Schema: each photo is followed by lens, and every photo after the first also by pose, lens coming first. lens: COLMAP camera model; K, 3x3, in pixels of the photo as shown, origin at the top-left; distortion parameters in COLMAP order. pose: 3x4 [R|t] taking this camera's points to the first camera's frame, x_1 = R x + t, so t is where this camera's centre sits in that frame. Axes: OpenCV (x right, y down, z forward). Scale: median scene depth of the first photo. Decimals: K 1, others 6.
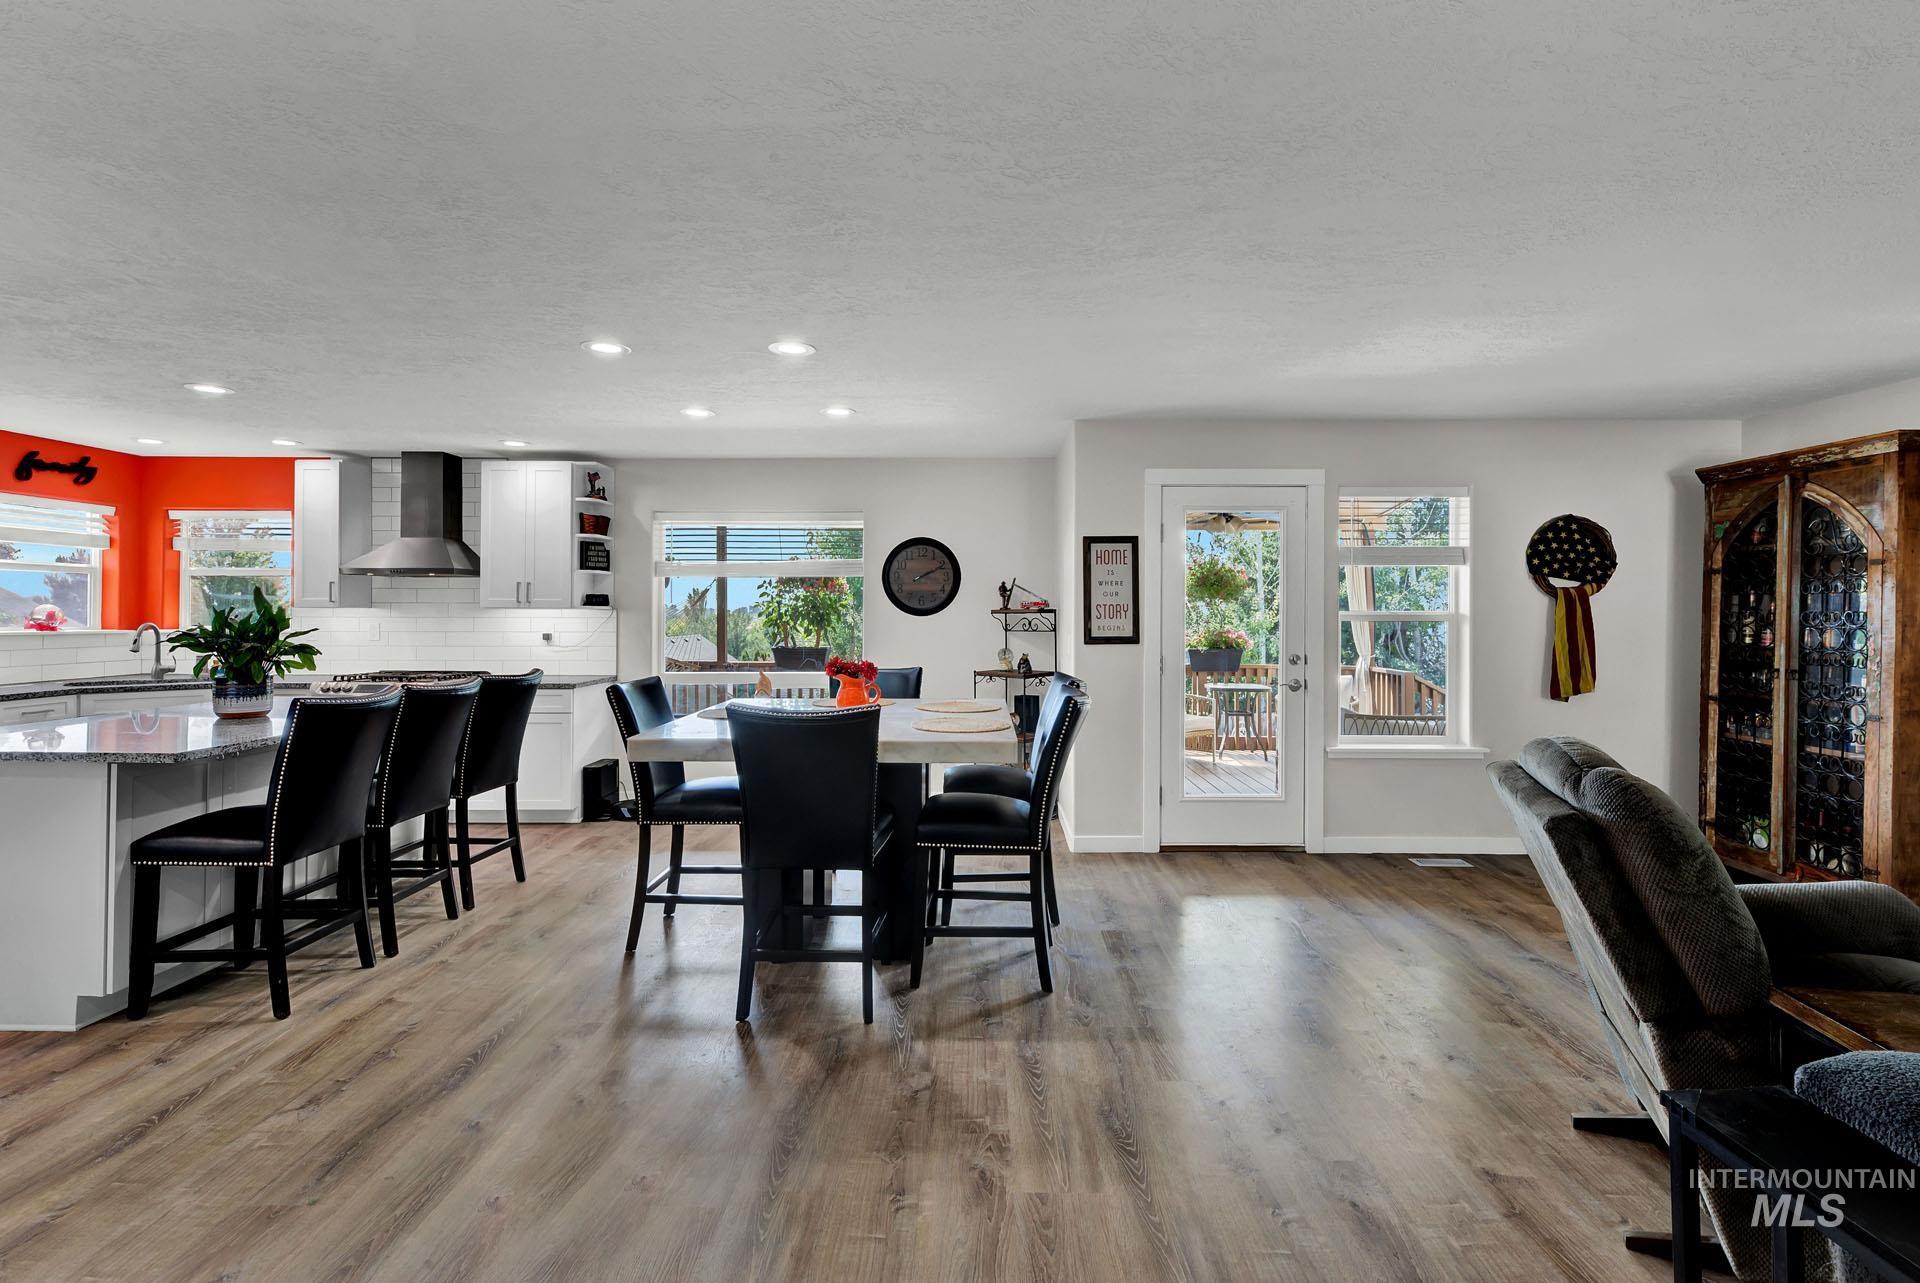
lens RADIAL K [[898.5, 0, 970.4], [0, 898.5, 605.3], [0, 0, 1]] dist [0.009074, -0.002654]
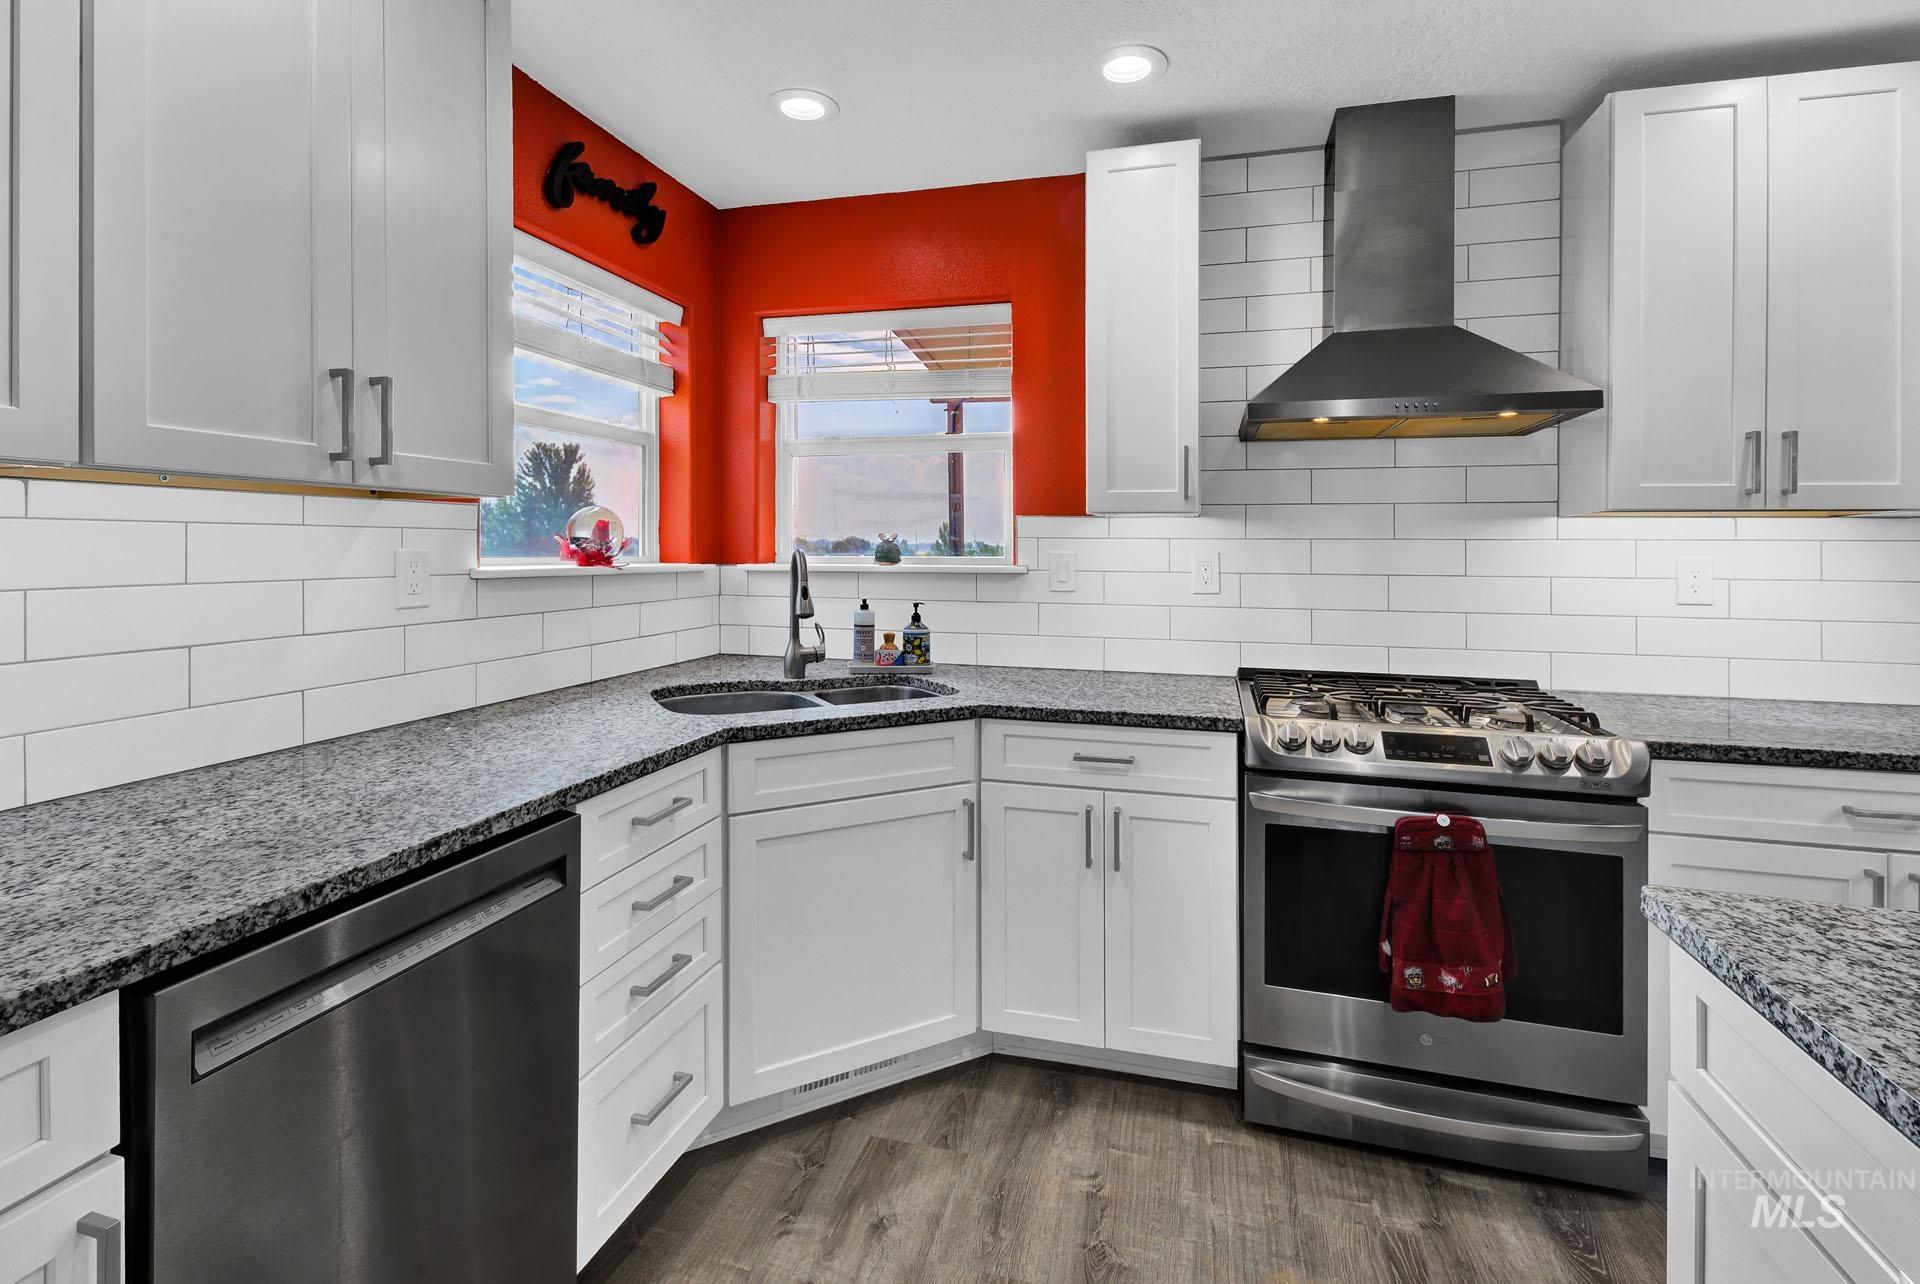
lens RADIAL K [[898.5, 0, 973.1], [0, 898.5, 547.3], [0, 0, 1]] dist [0.009074, -0.002654]
pose [[0.969789, 0.002494, -0.243933, -0.832034], [-0.000282, 0.999959, 0.009102, 0.017364], [0.243946, -0.008758, 0.969749, 0.701979]]
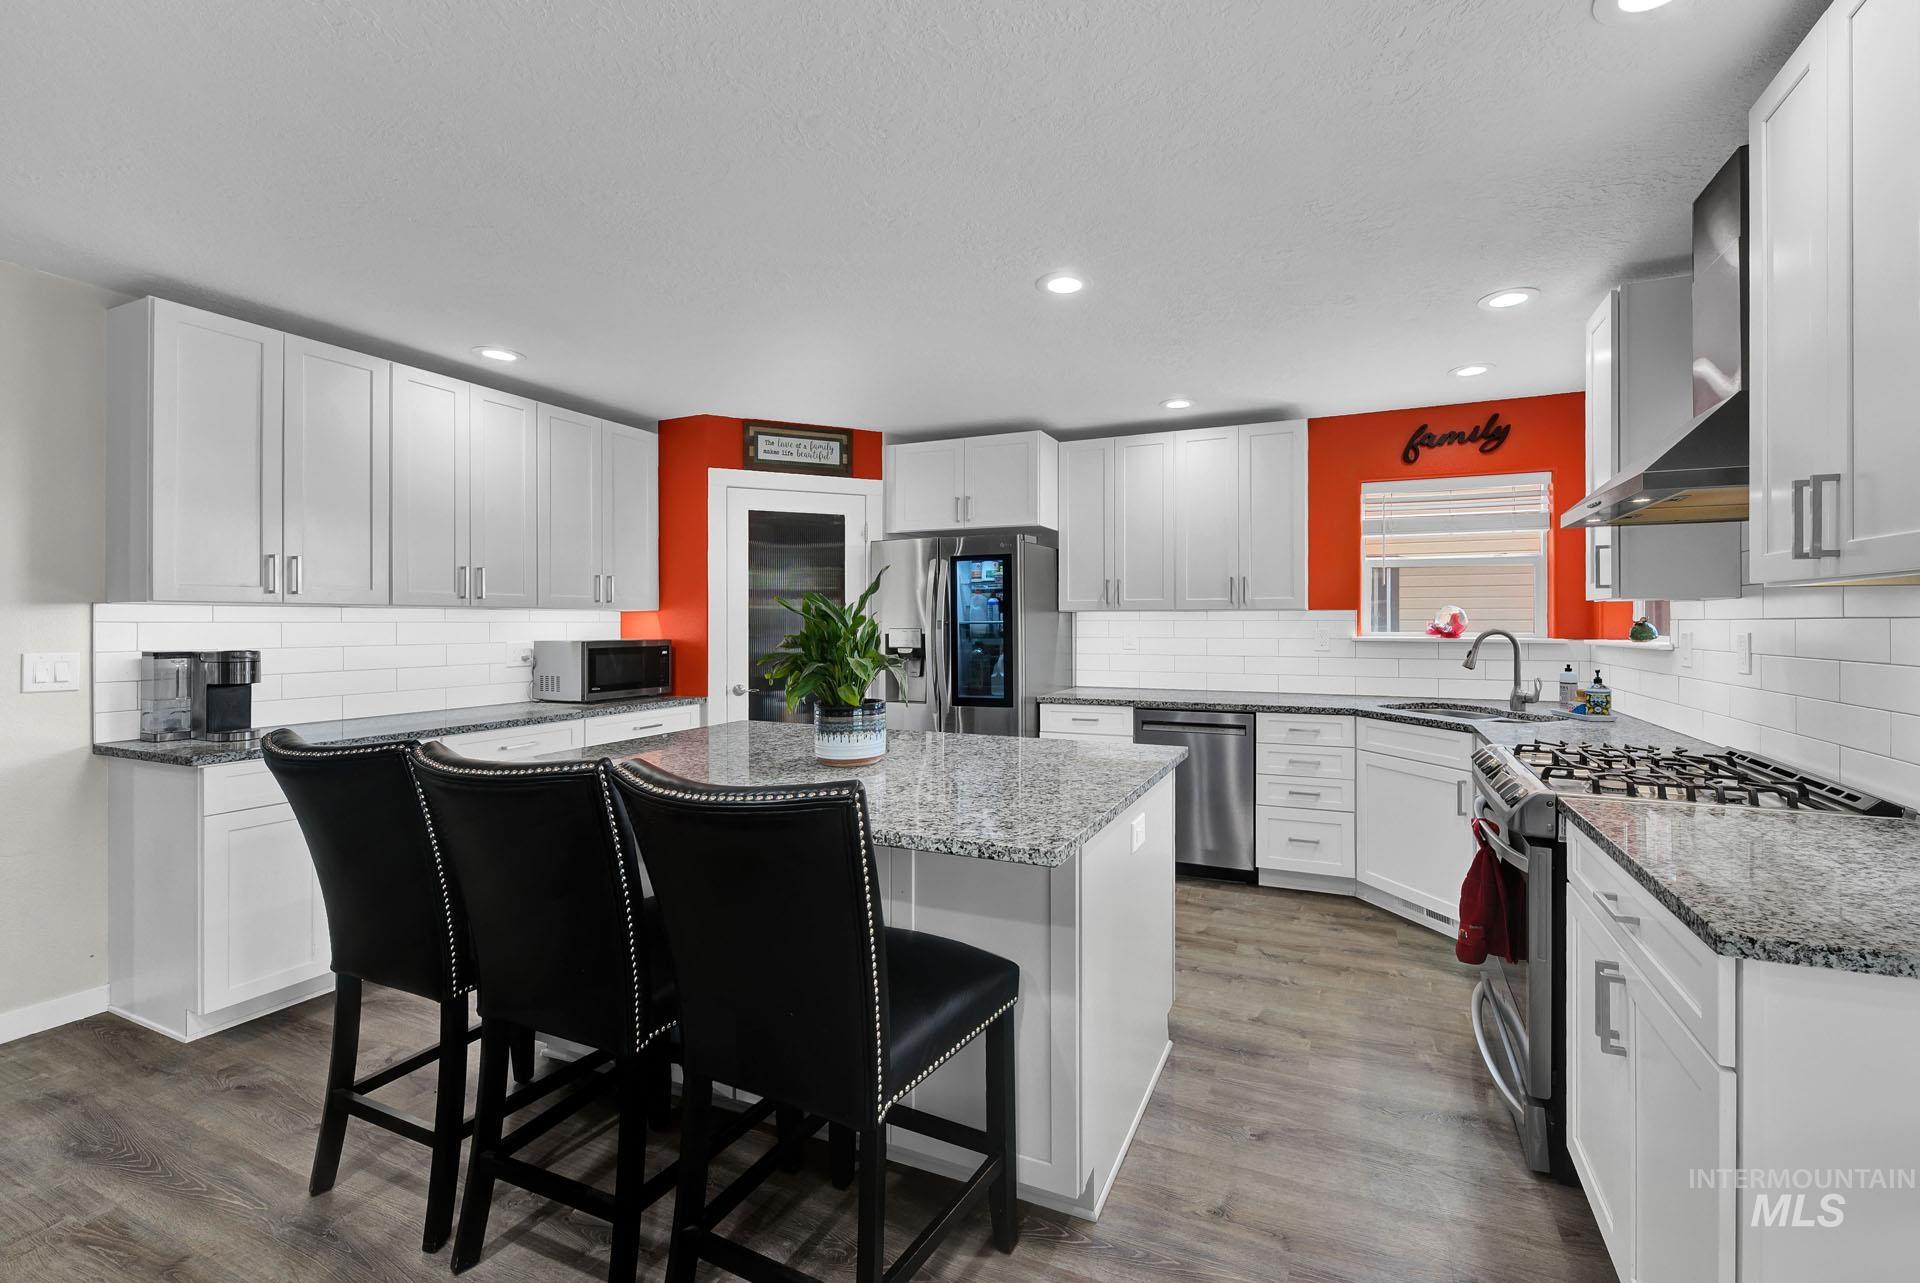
lens RADIAL K [[784.8, 0, 1025.0], [0, 784.8, 622.9], [0, 0, 1]] dist [0.004121, 0.000348]
pose [[-0.375122, -0.003020, -0.926970, -0.233473], [0.009004, 0.999936, -0.006902, 0.018420], [0.926932, -0.010935, -0.375071, 1.028851]]
